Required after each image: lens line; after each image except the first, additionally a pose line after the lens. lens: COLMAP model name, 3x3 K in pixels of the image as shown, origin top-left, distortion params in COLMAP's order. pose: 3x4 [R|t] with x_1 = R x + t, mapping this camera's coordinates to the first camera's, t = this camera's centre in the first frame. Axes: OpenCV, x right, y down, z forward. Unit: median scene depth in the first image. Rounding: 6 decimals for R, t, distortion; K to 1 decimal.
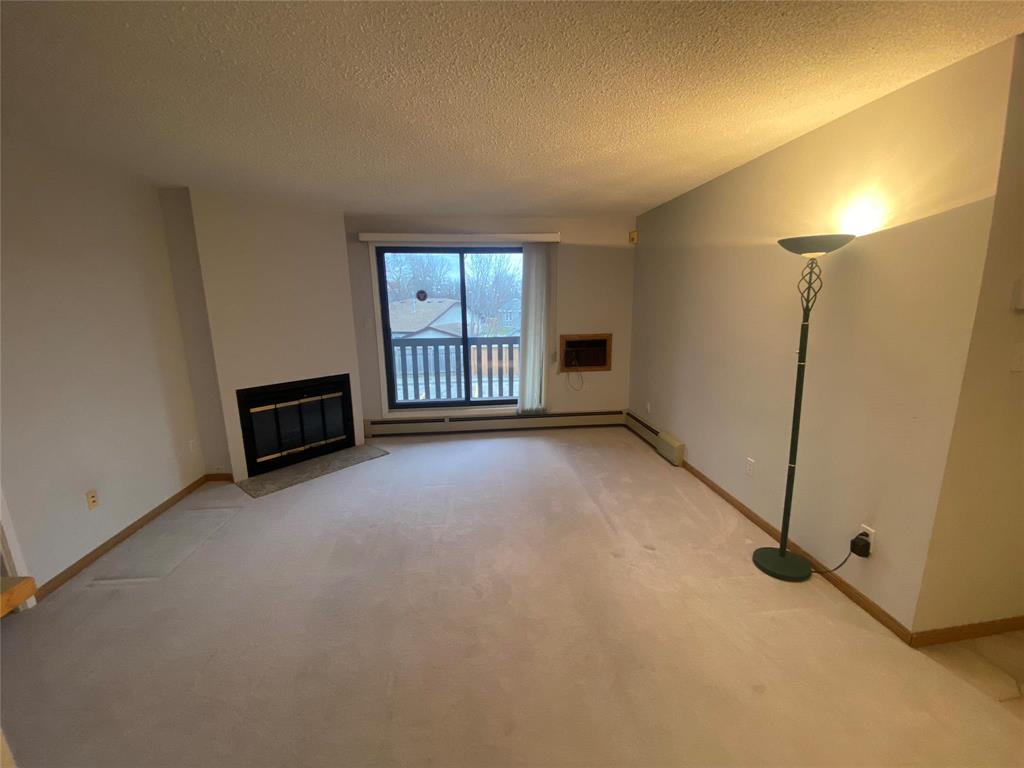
lens RADIAL K [[413.2, 0, 516.3], [0, 413.2, 385.4], [0, 0, 1]] dist [0.013114, -0.017779]
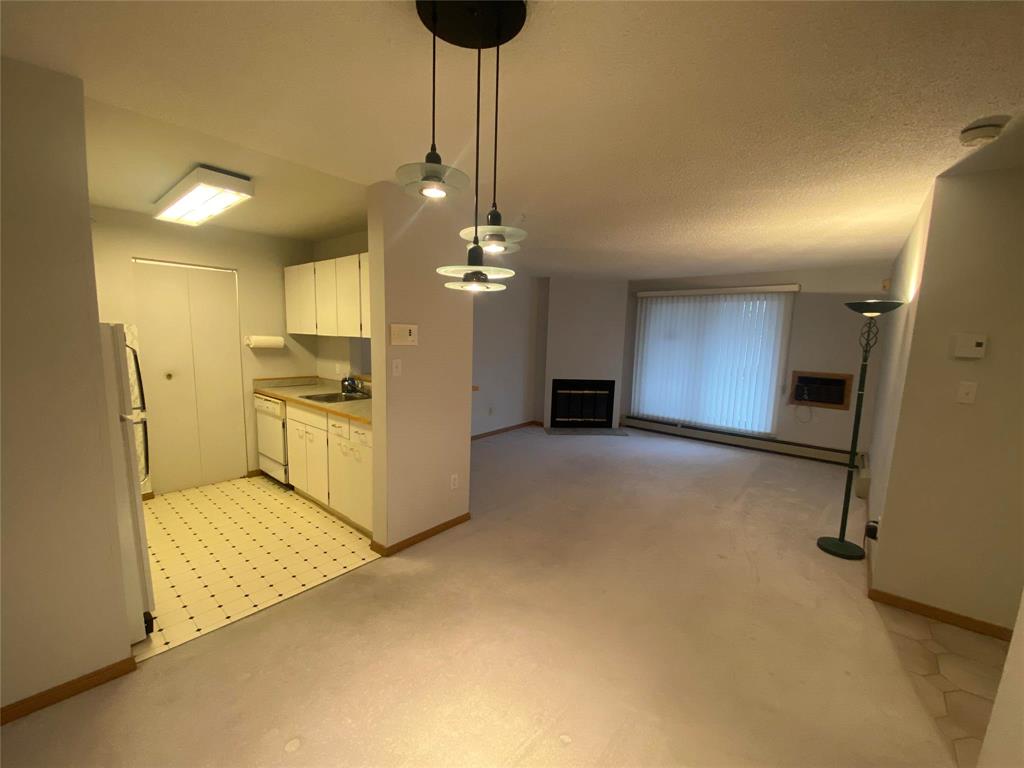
lens RADIAL K [[408.3, 0, 505.1], [0, 408.3, 386.0], [0, 0, 1]] dist [0.017425, -0.016477]
pose [[0.685832, 0.125650, -0.716831, 0.465315], [-0.179680, 0.983725, 0.000523, 0.073054], [0.705230, 0.128441, 0.697247, -0.406110]]
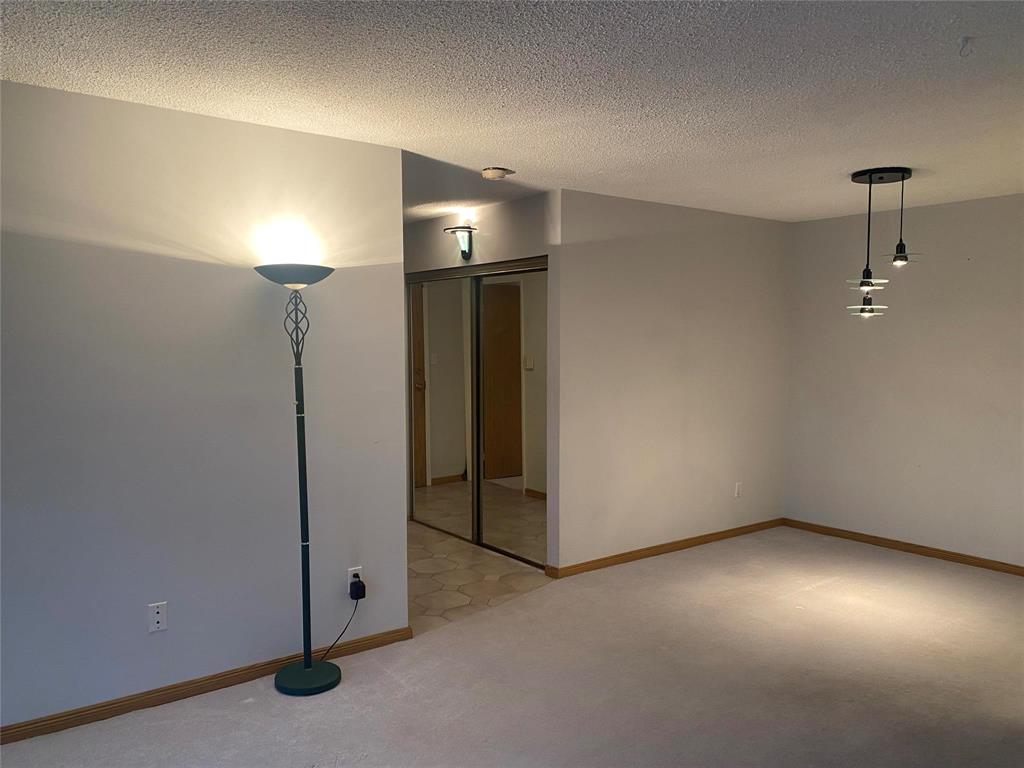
lens RADIAL K [[780.3, 0, 511.2], [0, 780.3, 382.6], [0, 0, 1]] dist [0.189606, -0.443835]
pose [[-0.523516, -0.030017, 0.851487, -0.478918], [0.178832, 0.973246, 0.144260, -0.149767], [-0.833036, 0.227796, -0.504142, 0.806466]]
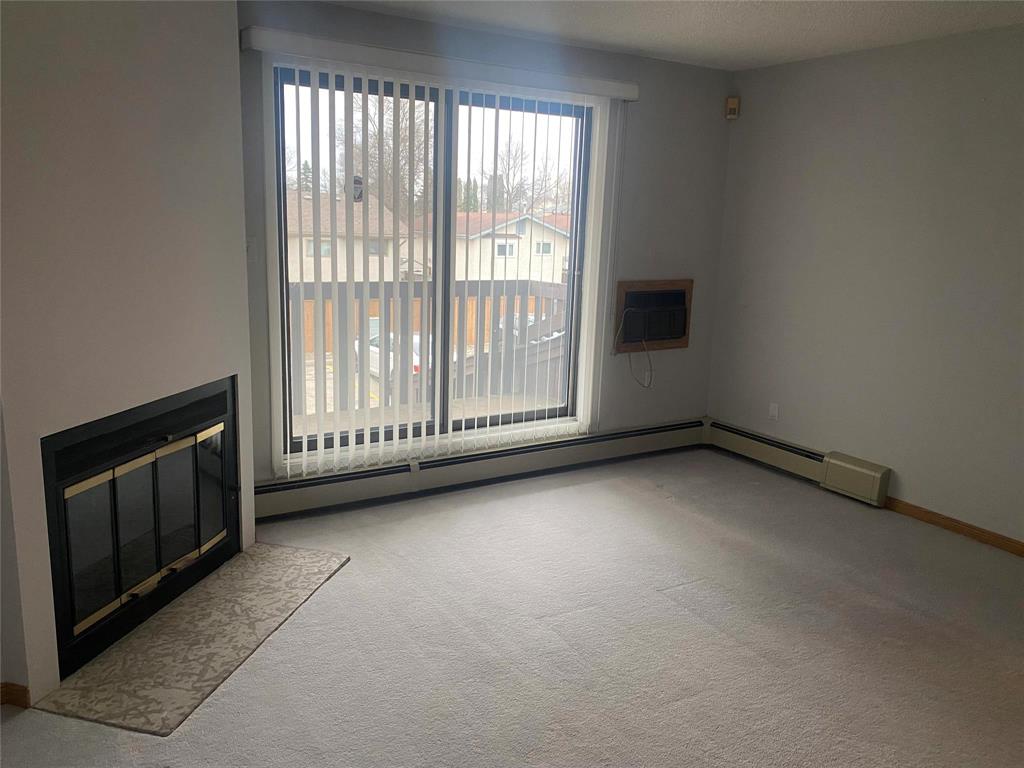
lens RADIAL K [[783.7, 0, 512.5], [0, 783.7, 379.5], [0, 0, 1]] dist [0.000854, -0.005782]
pose [[0.899087, -0.046441, 0.435300, -0.548674], [0.041543, 0.998921, 0.020768, -0.031841], [-0.435795, -0.000589, 0.900046, 0.221441]]
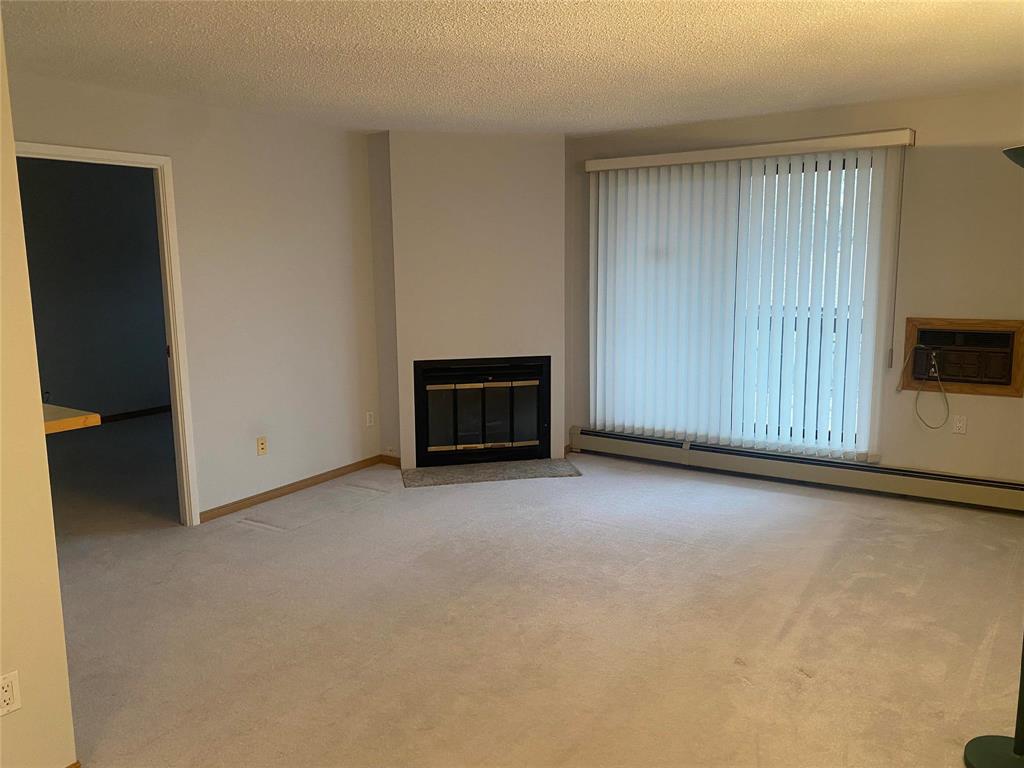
lens RADIAL K [[772.0, 0, 510.7], [0, 772.0, 381.8], [0, 0, 1]] dist [0.075479, -0.082038]
pose [[0.775371, 0.101803, -0.623246, 0.427688], [-0.122724, 0.992396, 0.009422, 0.013265], [0.619467, 0.069182, 0.781969, -0.104525]]
